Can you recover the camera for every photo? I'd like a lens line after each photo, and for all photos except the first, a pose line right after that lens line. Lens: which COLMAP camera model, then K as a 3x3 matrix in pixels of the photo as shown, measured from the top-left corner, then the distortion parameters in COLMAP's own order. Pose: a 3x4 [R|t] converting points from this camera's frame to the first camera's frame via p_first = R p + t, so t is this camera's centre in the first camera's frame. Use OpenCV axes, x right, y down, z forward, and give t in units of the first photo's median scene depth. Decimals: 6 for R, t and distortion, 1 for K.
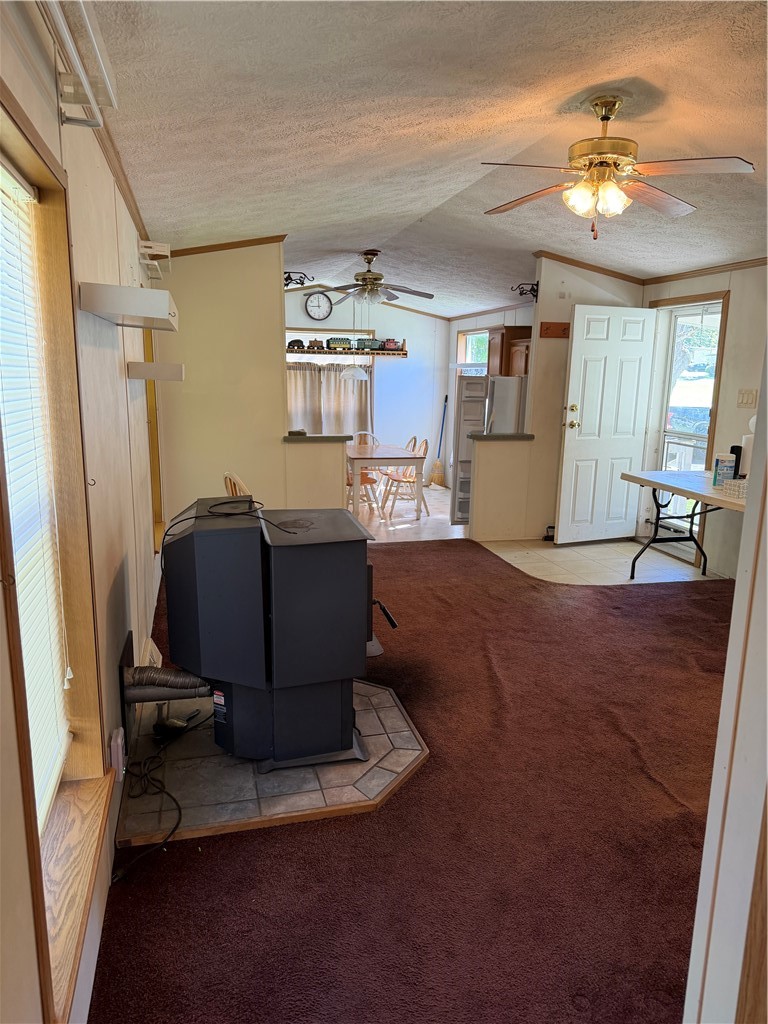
lens RADIAL K [[706.0, 0, 384.0], [0, 706.0, 512.0], [0, 0, 1]] dist [0.171520, -0.324551]
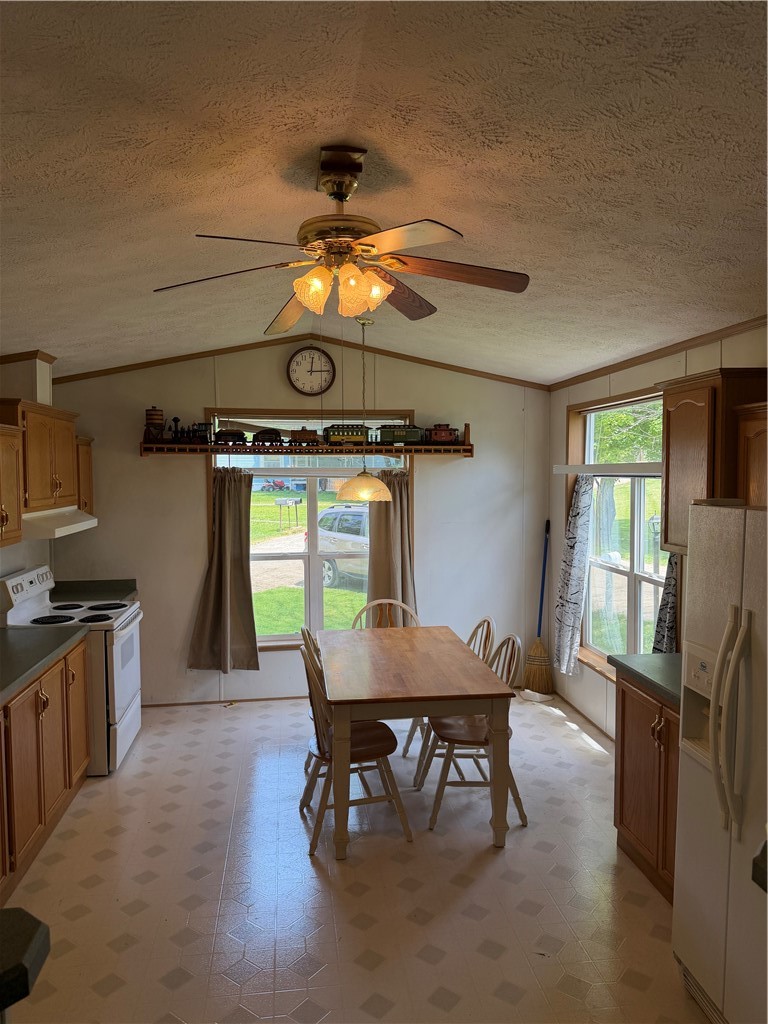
lens RADIAL K [[706.0, 0, 384.0], [0, 706.0, 512.0], [0, 0, 1]] dist [0.171520, -0.324551]
pose [[0.993147, -0.012820, -0.116168, 0.028013], [-0.003328, 0.990460, -0.137759, -0.102648], [0.116825, 0.137201, 0.983630, 0.476122]]
